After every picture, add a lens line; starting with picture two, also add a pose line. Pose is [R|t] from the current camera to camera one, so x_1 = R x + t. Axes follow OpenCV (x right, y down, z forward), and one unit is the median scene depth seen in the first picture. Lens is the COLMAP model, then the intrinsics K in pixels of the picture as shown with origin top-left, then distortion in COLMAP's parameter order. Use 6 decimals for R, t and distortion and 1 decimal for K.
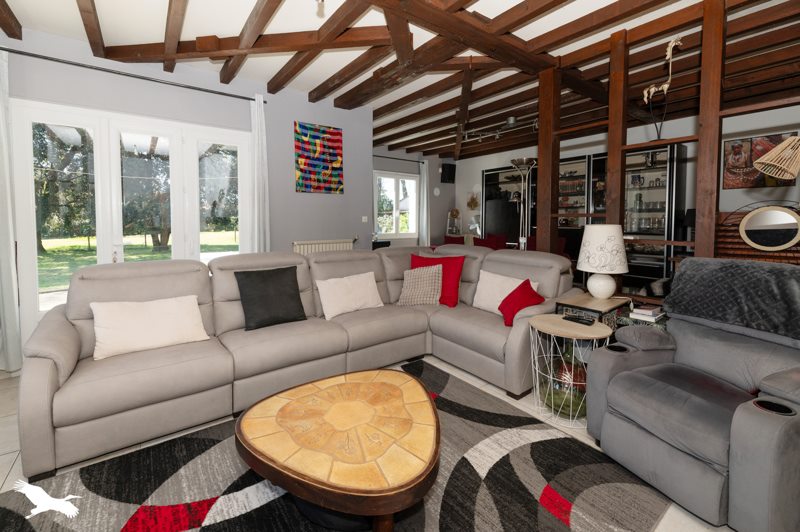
lens RADIAL K [[329.0, 0, 378.7], [0, 329.0, 227.1], [0, 0, 1]] dist [0.002882, 0.000183]
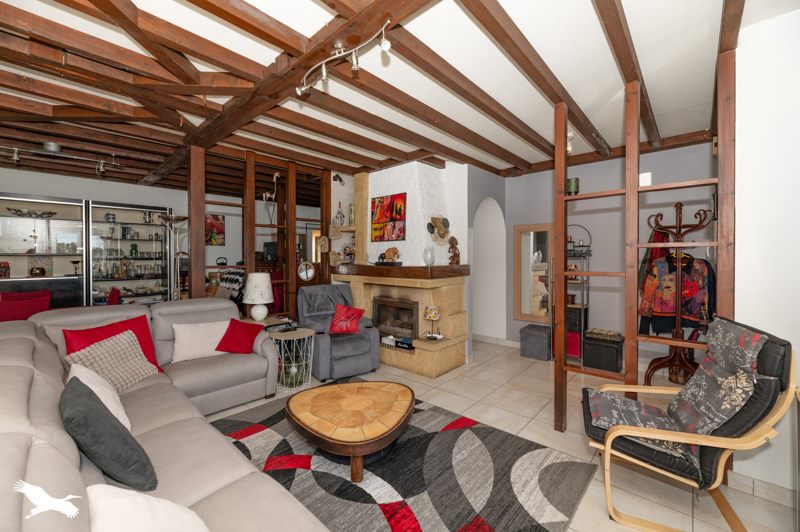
lens RADIAL K [[329.0, 0, 399.1], [0, 329.0, 263.6], [0, 0, 1]] dist [0.002882, 0.000183]
pose [[-0.211697, -0.012103, 0.977260, -1.315718], [0.023083, 0.999582, 0.017379, -0.086711], [-0.977063, 0.026237, -0.211329, 0.893683]]
